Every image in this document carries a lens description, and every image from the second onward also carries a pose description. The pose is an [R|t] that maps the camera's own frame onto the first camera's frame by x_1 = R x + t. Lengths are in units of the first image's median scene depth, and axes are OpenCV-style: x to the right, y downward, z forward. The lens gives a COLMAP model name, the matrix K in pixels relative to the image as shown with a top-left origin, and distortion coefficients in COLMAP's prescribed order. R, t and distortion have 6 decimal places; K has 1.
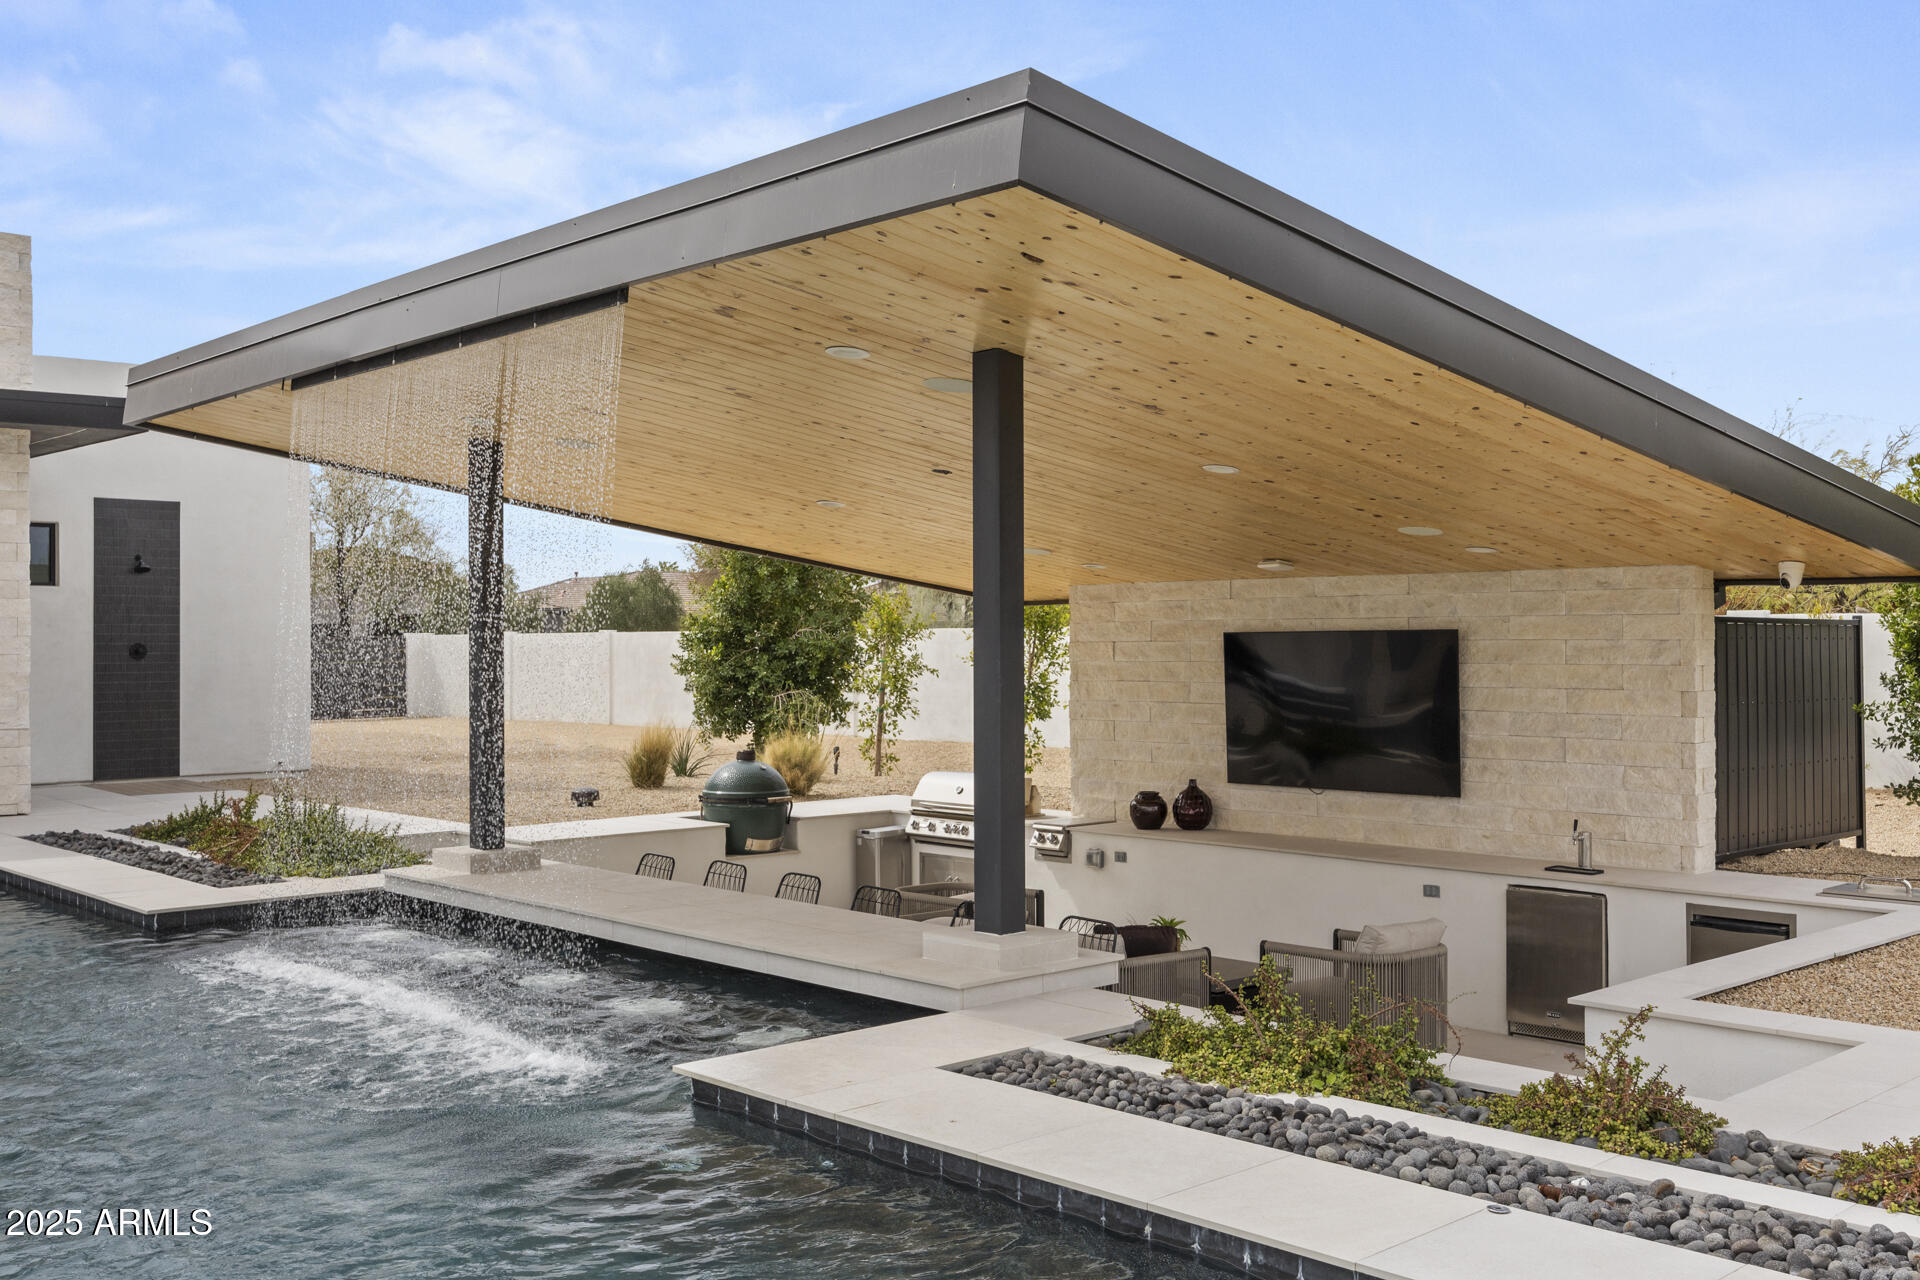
lens RADIAL K [[1839.4, 0, 959.8], [0, 1839.4, 626.3], [0, 0, 1]] dist [-0.014430, 0.000000]
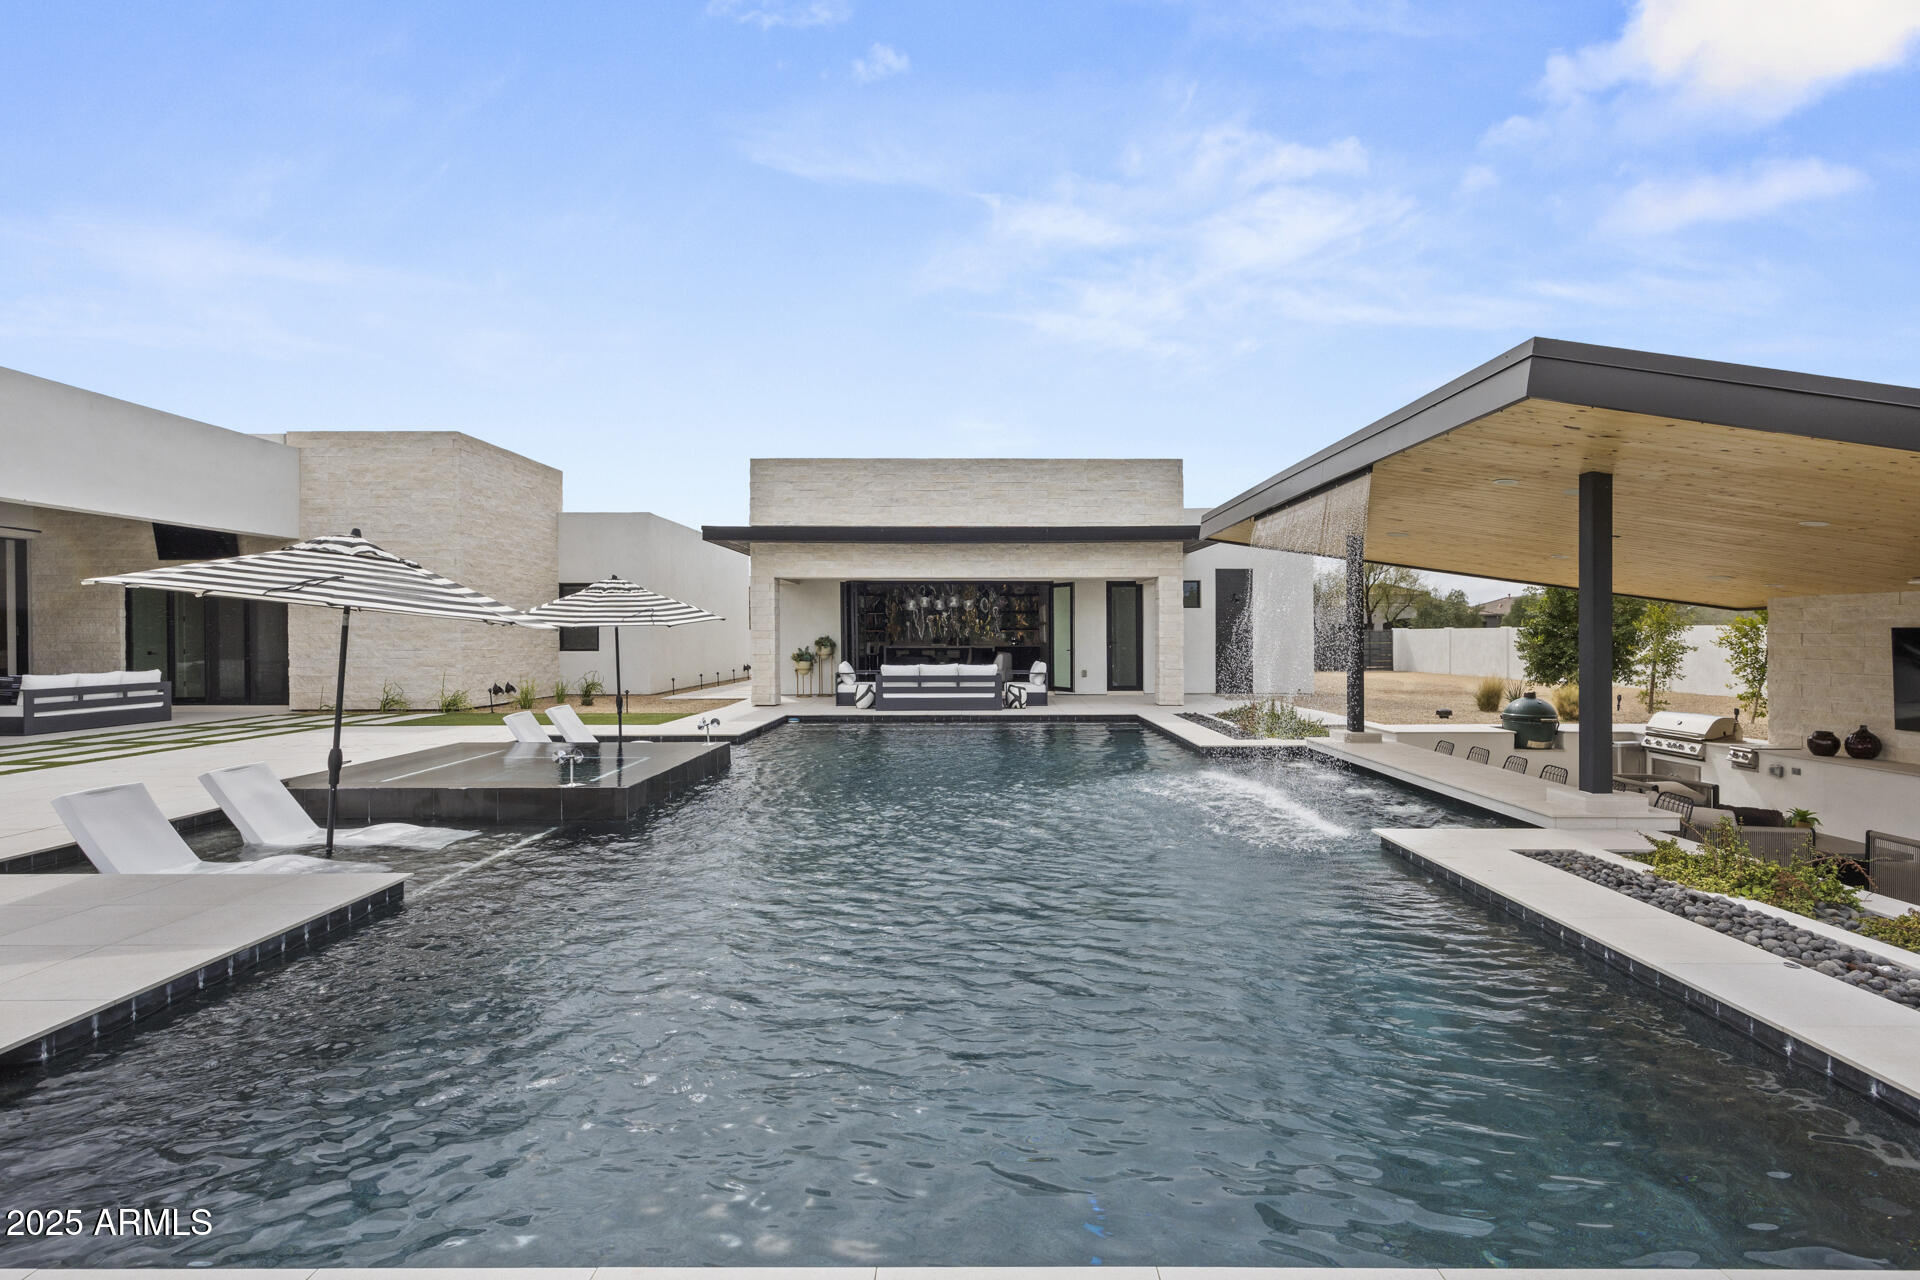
lens RADIAL K [[911.8, 0, 962.8], [0, 911.8, 636.0], [0, 0, 1]] dist [-0.002950, 0.001158]
pose [[0.725480, 0.005476, -0.688222, 0.105615], [0.002777, 0.999937, 0.010884, -0.000006], [0.688238, -0.009807, 0.725419, -0.047025]]
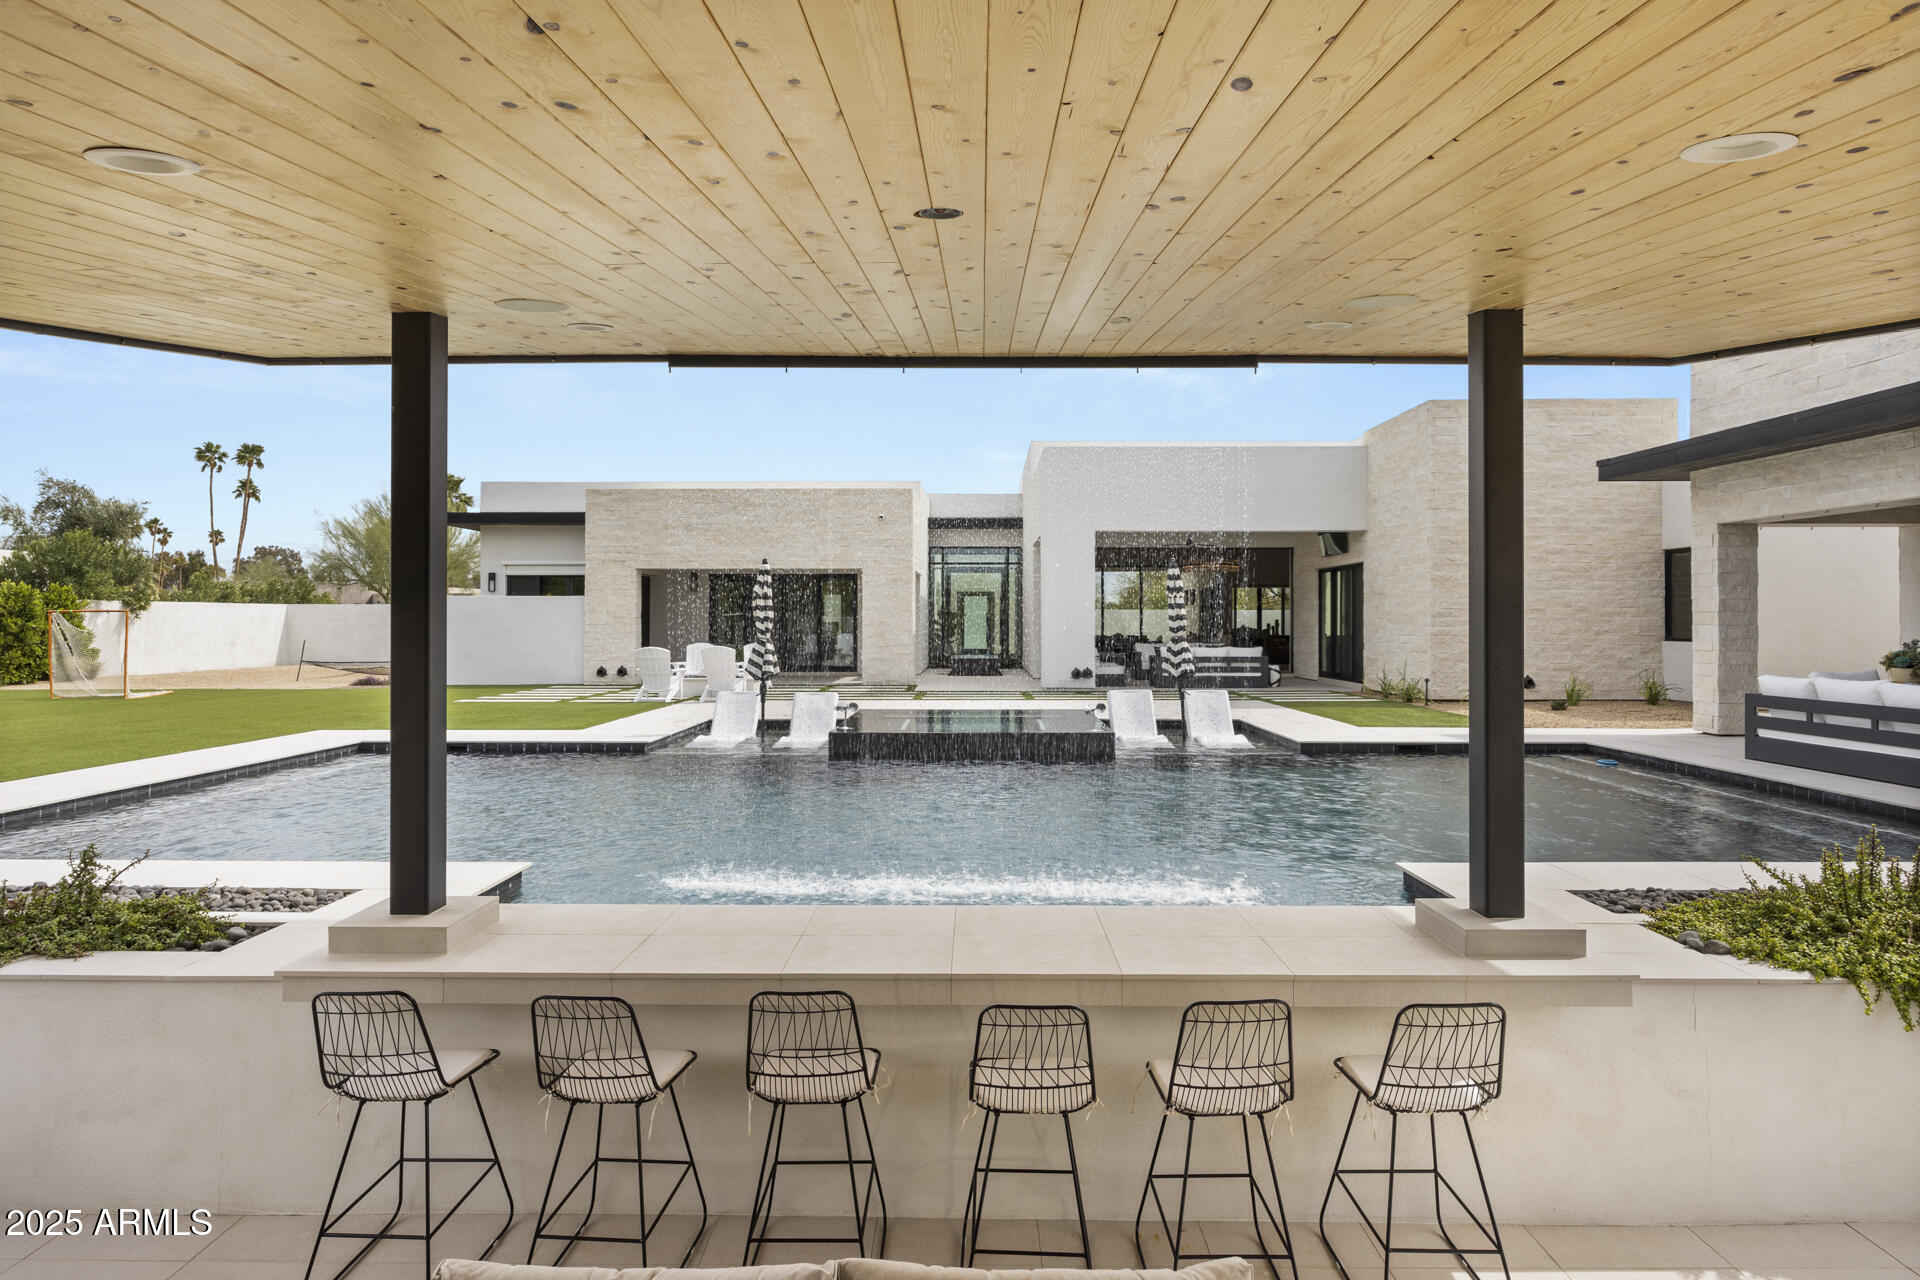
lens RADIAL K [[1034.1, 0, 963.4], [0, 1034.1, 624.1], [0, 0, 1]] dist [-0.000346, -0.000452]
pose [[-0.676800, 0.000085, -0.736167, 0.111106], [-0.001879, 0.999997, 0.001843, 0.016572], [0.736165, 0.002631, -0.676797, 0.874561]]
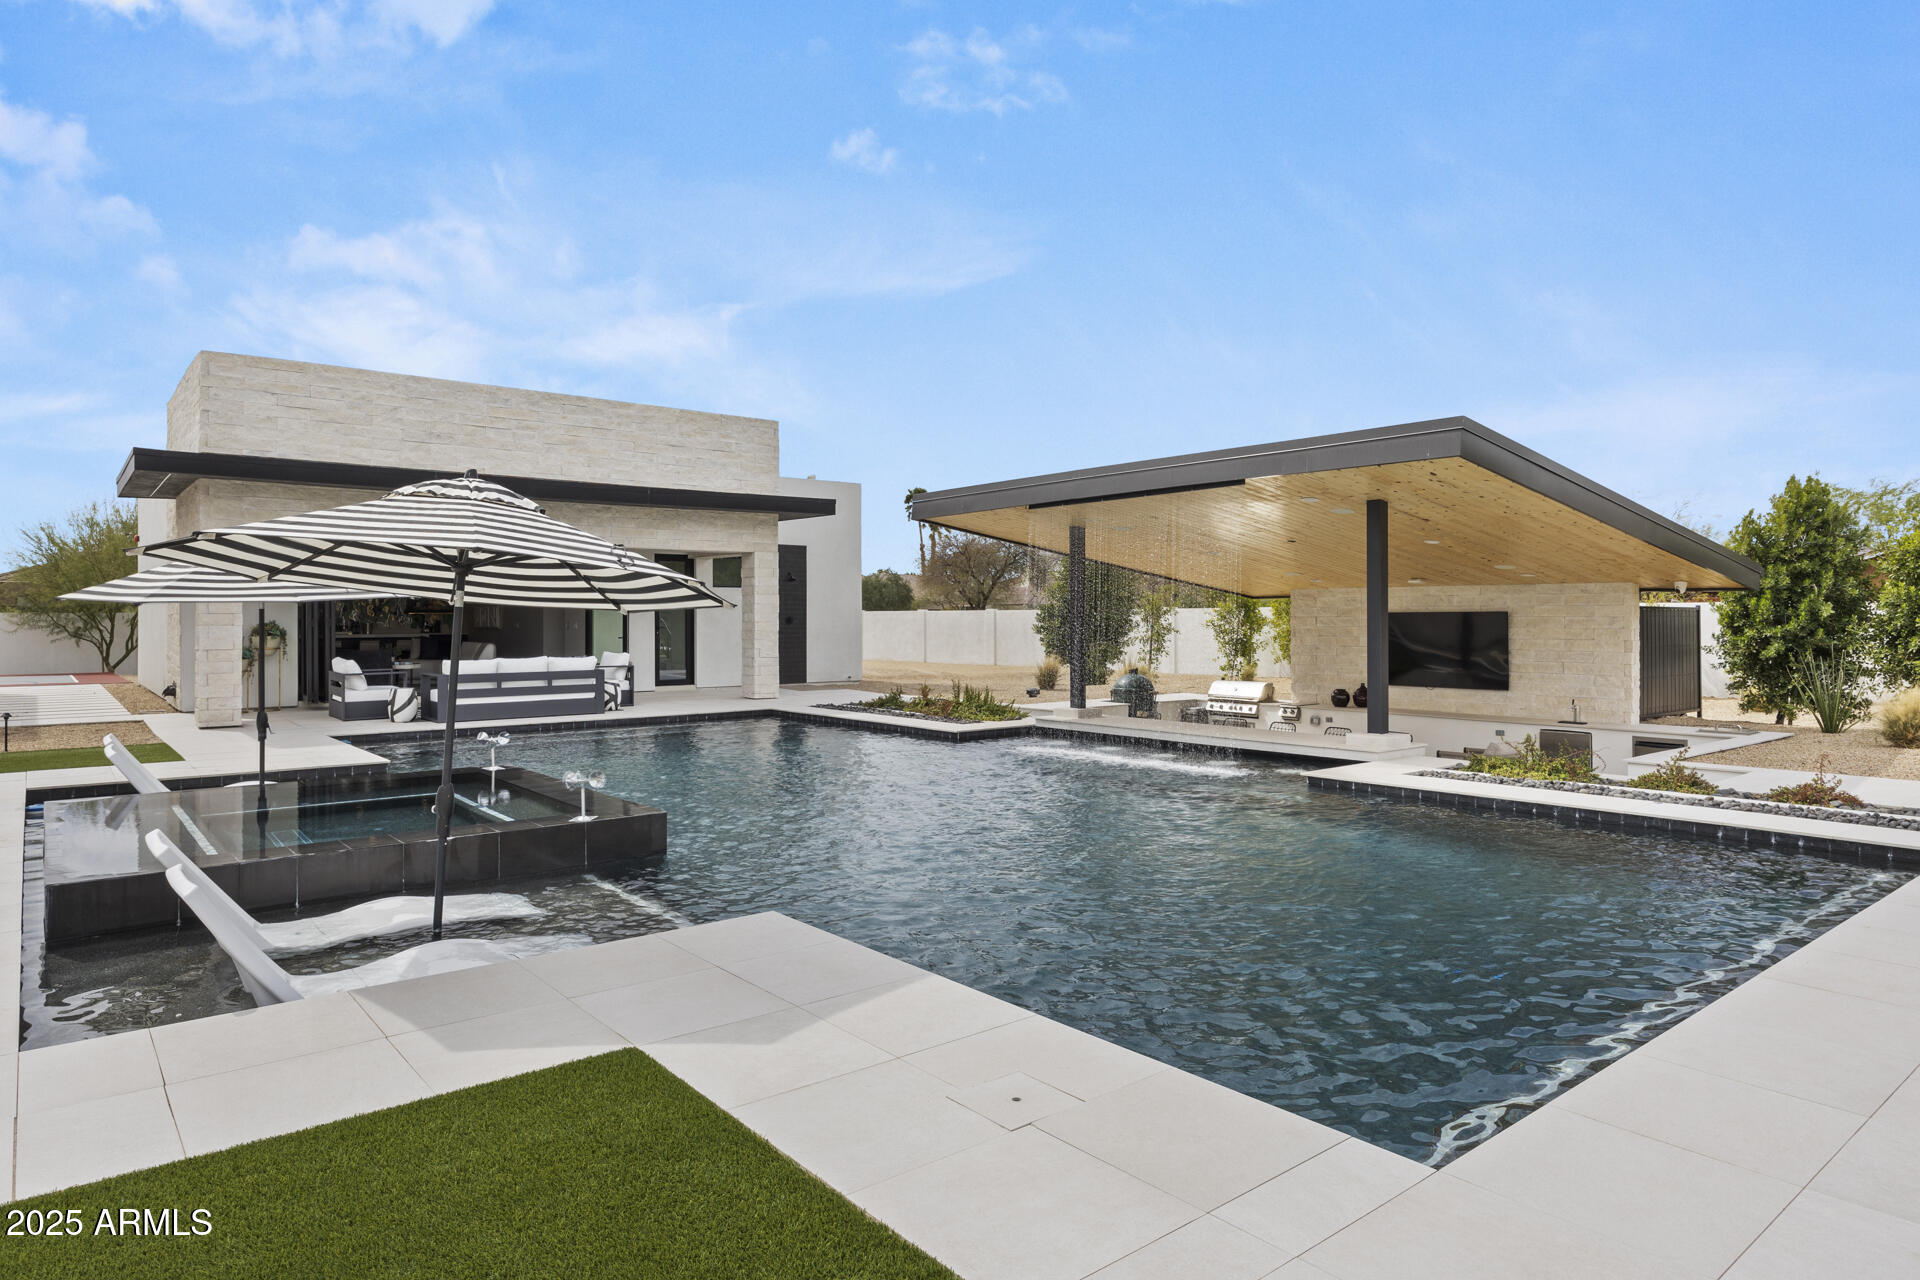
lens RADIAL K [[1150.3, 0, 944.7], [0, 1150.3, 613.7], [0, 0, 1]] dist [-0.015352, 0.001067]
pose [[0.997488, 0.002918, -0.070773, -0.257523], [-0.002496, 0.999979, 0.006051, -0.002026], [0.070789, -0.005859, 0.997474, -0.334968]]
